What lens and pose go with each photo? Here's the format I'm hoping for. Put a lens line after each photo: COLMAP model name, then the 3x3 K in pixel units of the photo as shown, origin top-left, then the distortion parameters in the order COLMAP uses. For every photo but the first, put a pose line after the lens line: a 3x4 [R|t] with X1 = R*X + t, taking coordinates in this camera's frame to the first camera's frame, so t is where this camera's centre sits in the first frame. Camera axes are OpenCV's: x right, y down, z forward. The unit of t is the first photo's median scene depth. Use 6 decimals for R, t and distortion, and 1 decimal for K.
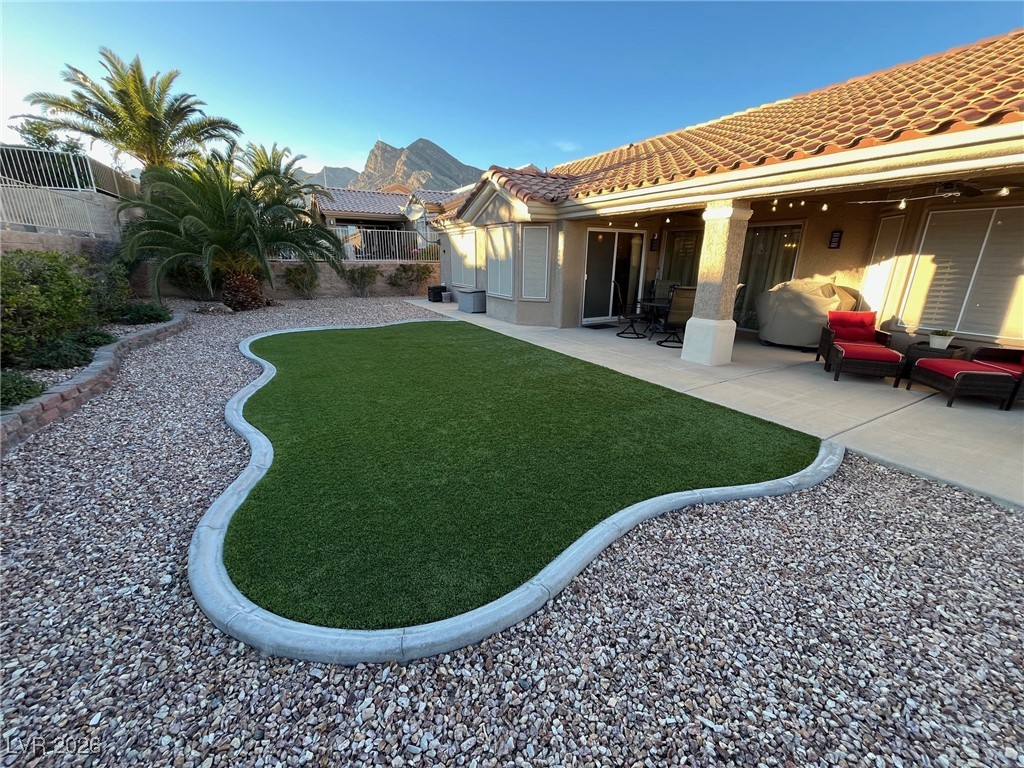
lens RADIAL K [[409.7, 0, 512.3], [0, 409.7, 380.5], [0, 0, 1]] dist [-0.002059, -0.000541]
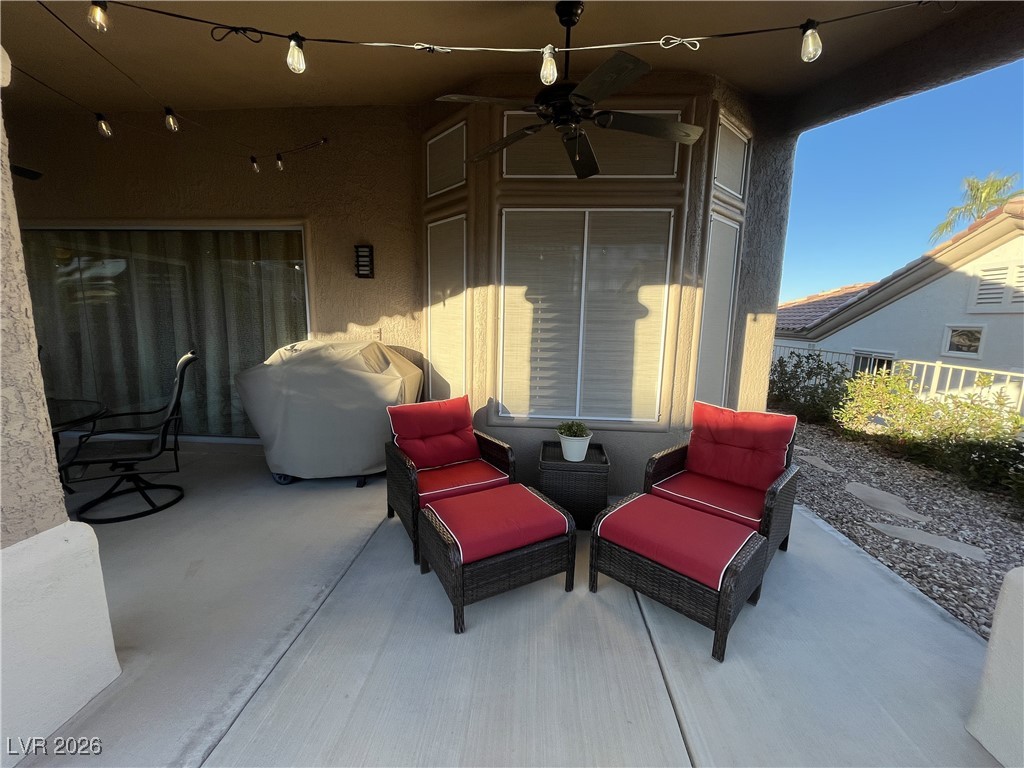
lens RADIAL K [[409.7, 0, 512.3], [0, 409.7, 380.5], [0, 0, 1]] dist [-0.002059, -0.000541]
pose [[0.555424, -0.128497, 0.821579, 0.491696], [0.225703, 0.974196, -0.000219, -0.166584], [-0.800351, 0.185554, 0.570094, 0.639357]]
